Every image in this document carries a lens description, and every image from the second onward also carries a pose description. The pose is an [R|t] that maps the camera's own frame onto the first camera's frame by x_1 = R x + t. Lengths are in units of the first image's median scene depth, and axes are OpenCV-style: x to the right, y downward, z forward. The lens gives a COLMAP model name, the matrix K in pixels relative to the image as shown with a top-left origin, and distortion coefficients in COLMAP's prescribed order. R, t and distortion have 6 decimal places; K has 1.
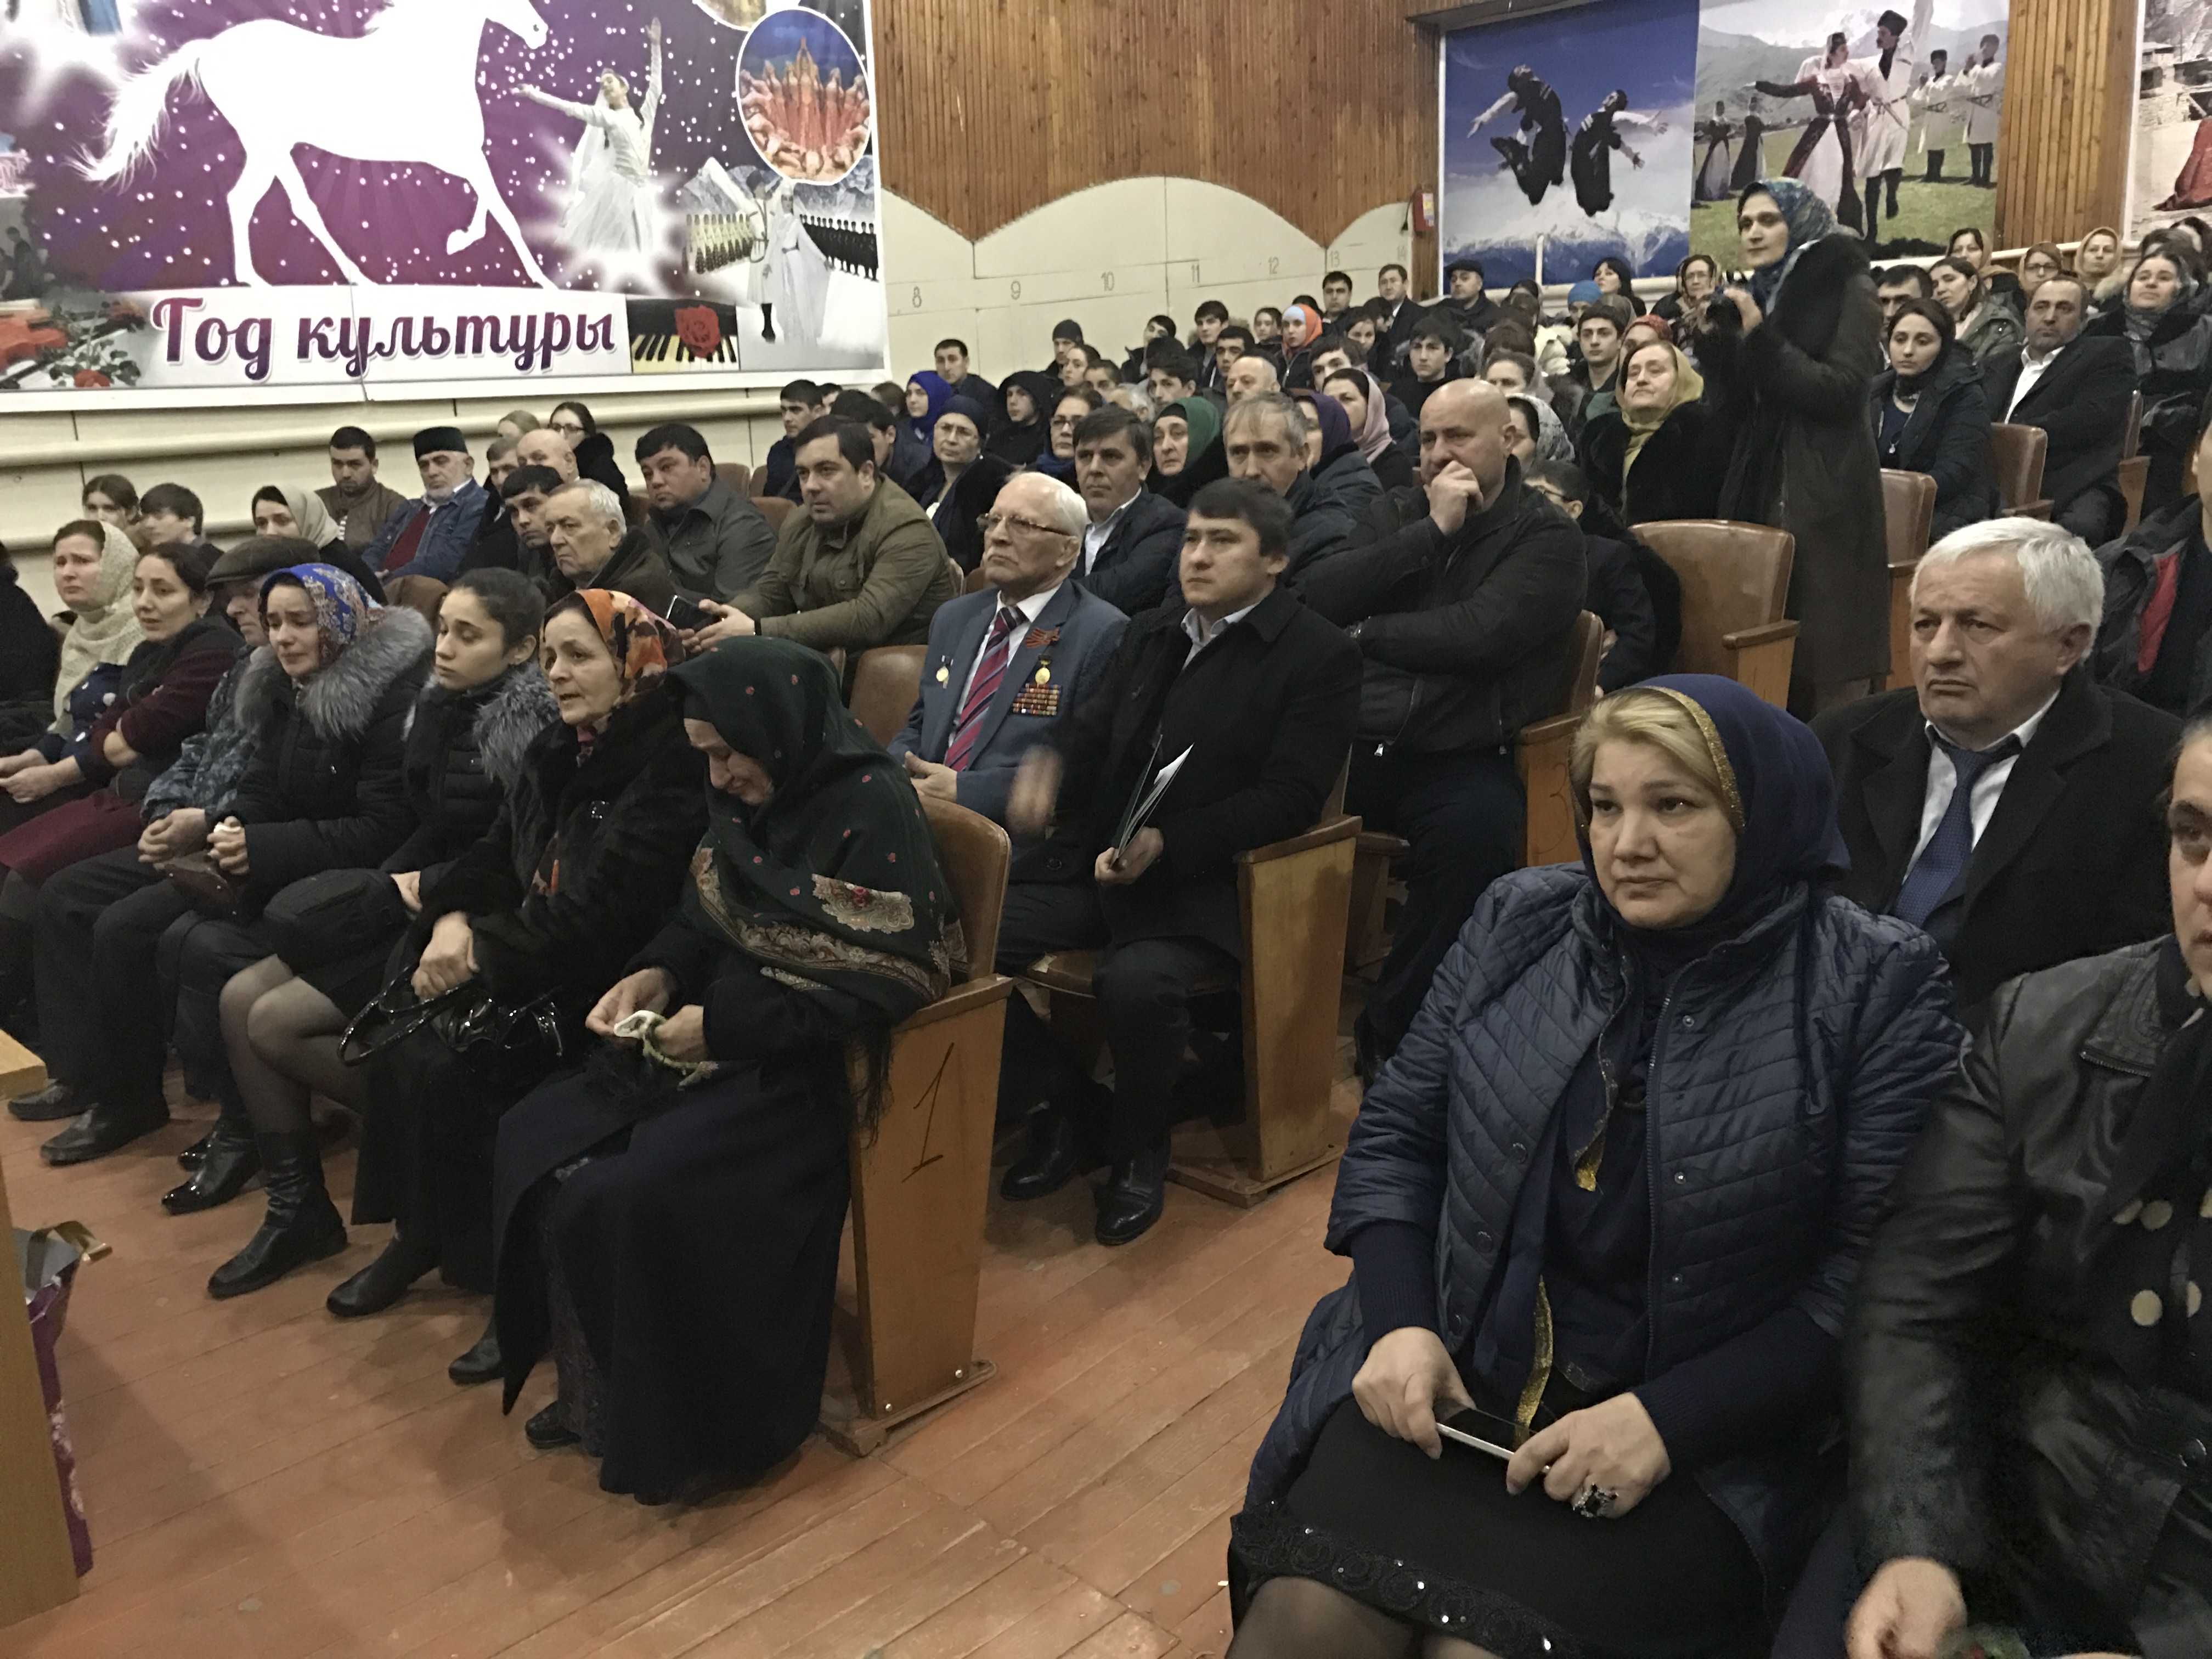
lens RADIAL K [[1843.6, 0, 1106.2], [0, 1843.6, 829.5], [0, 0, 1]] dist [0.000327, 0.066078]
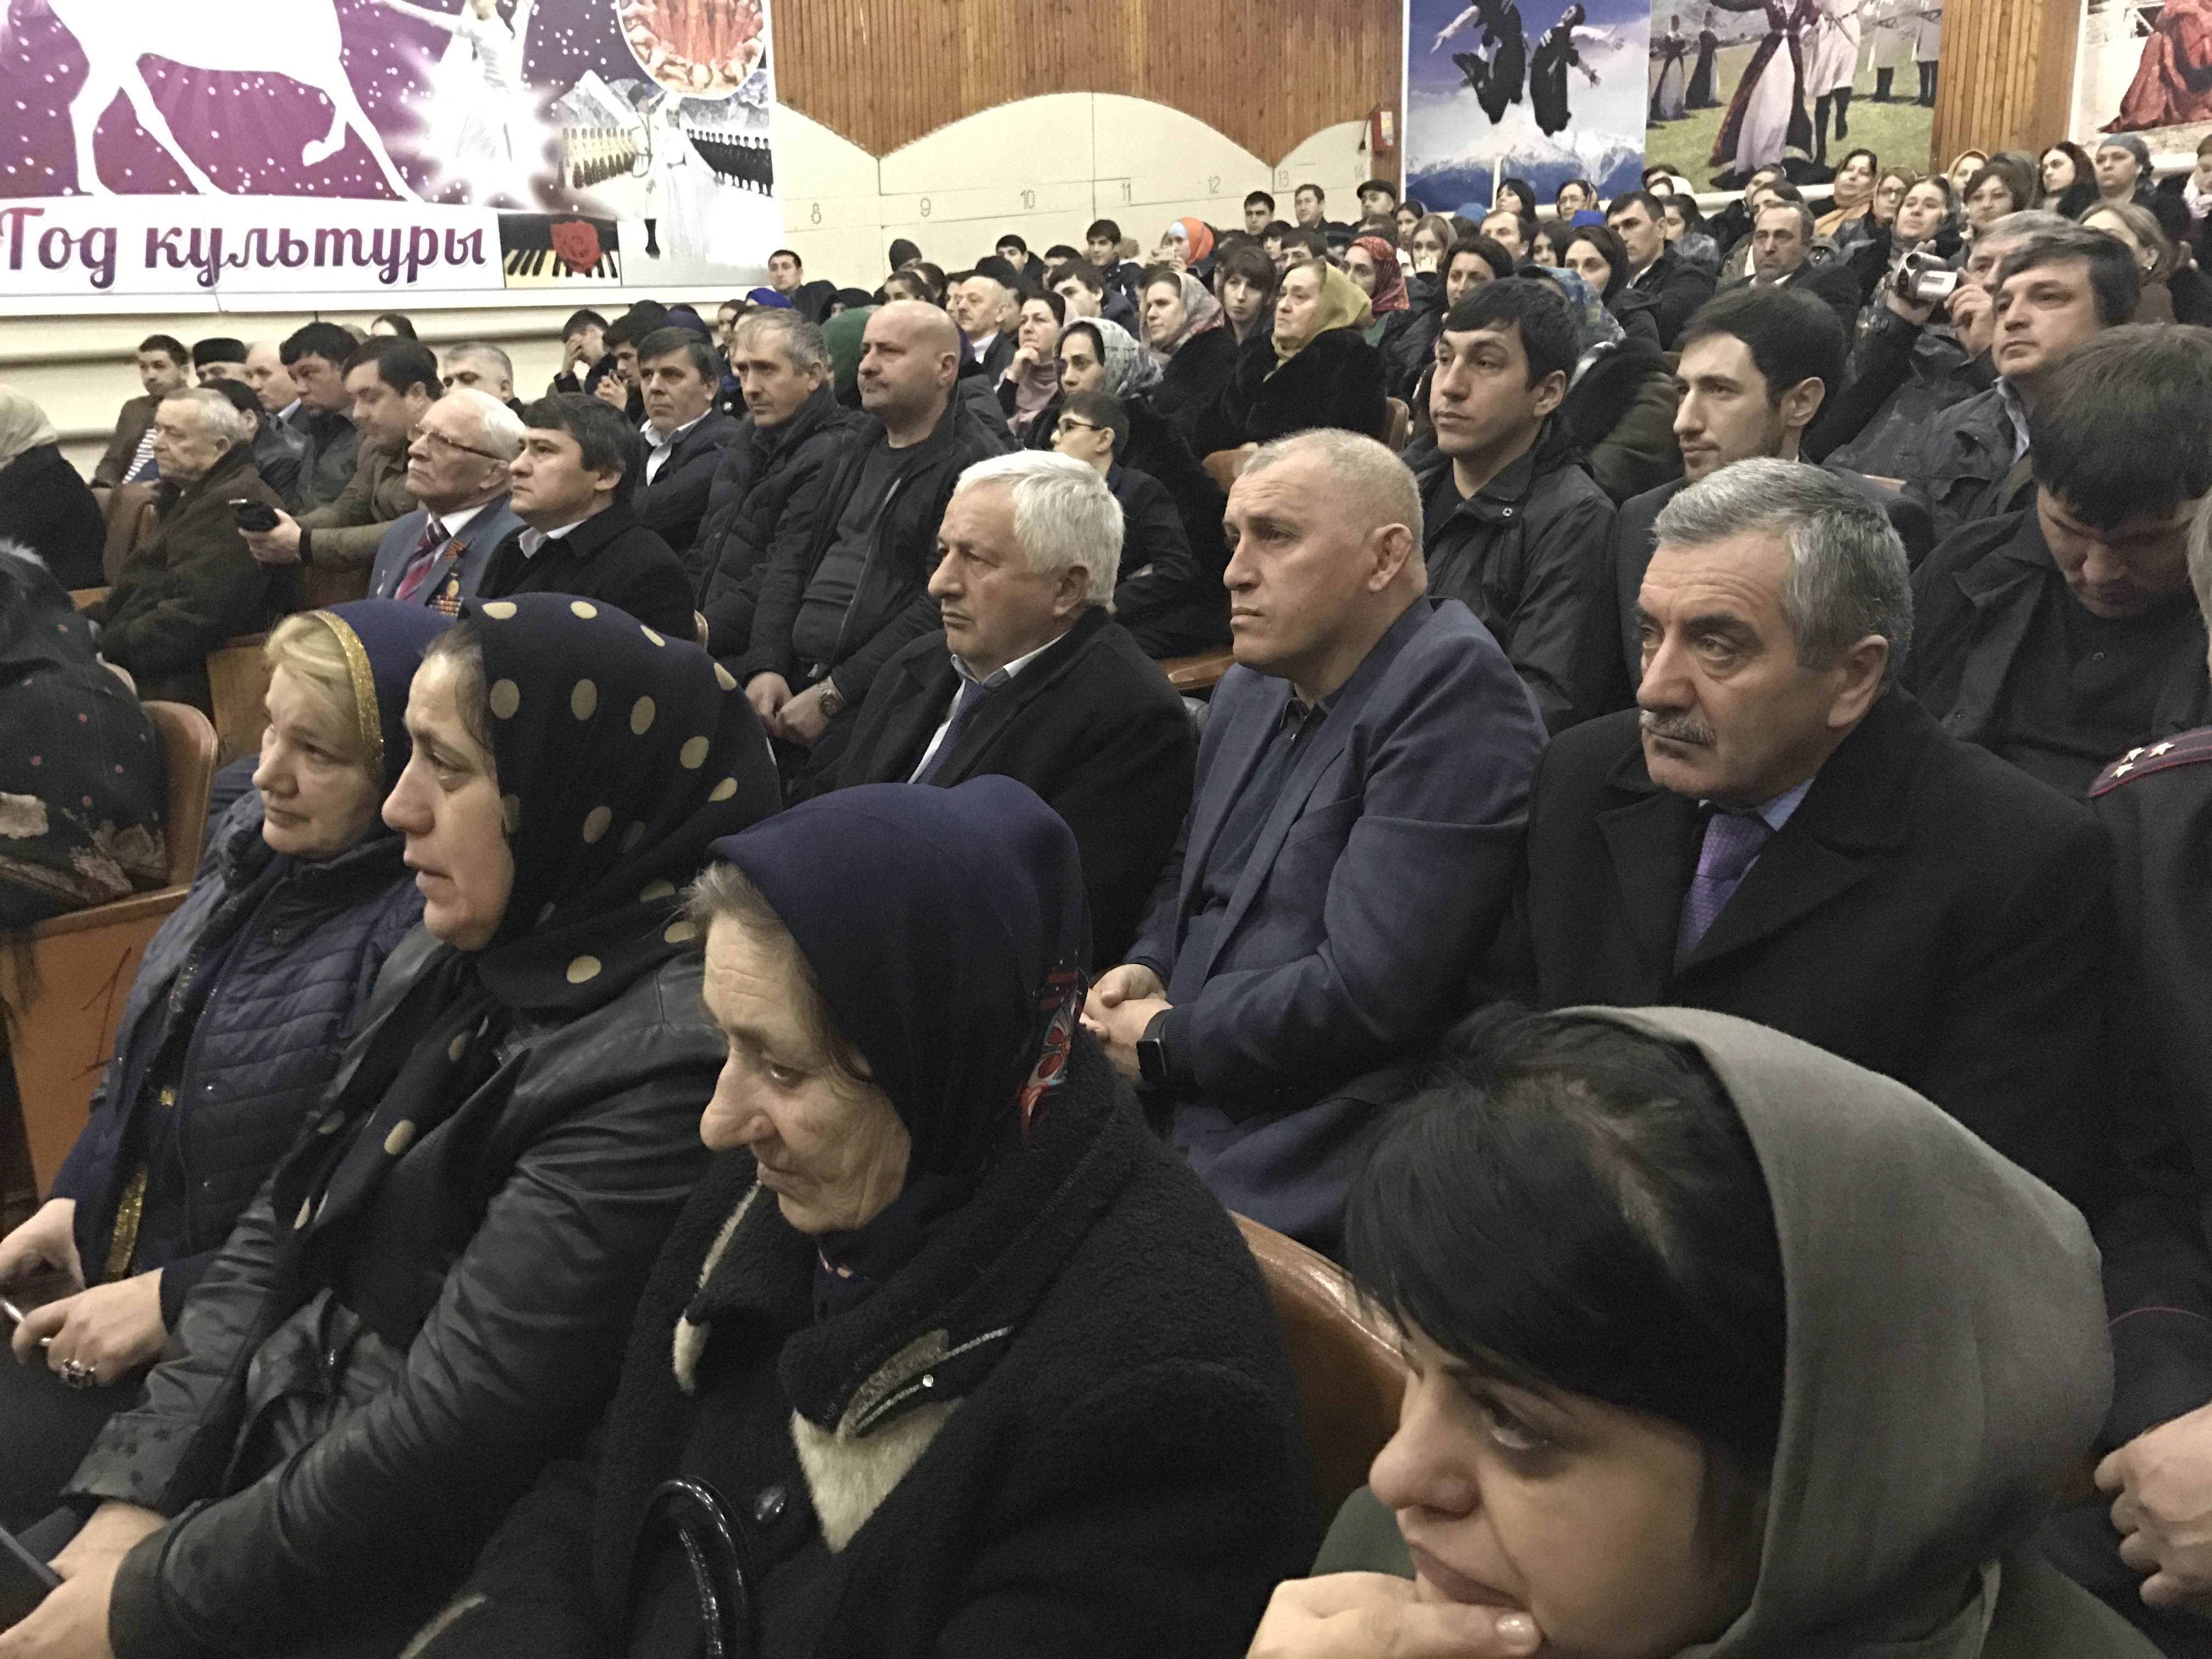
lens RADIAL K [[1785.2, 0, 1106.8], [0, 1785.2, 877.5], [0, 0, 1]] dist [-0.009756, 0.062541]
pose [[0.997902, 0.029250, -0.057764, 0.131507], [-0.024926, 0.996932, 0.074197, -0.002695], [0.059757, -0.072602, 0.995569, 0.008802]]
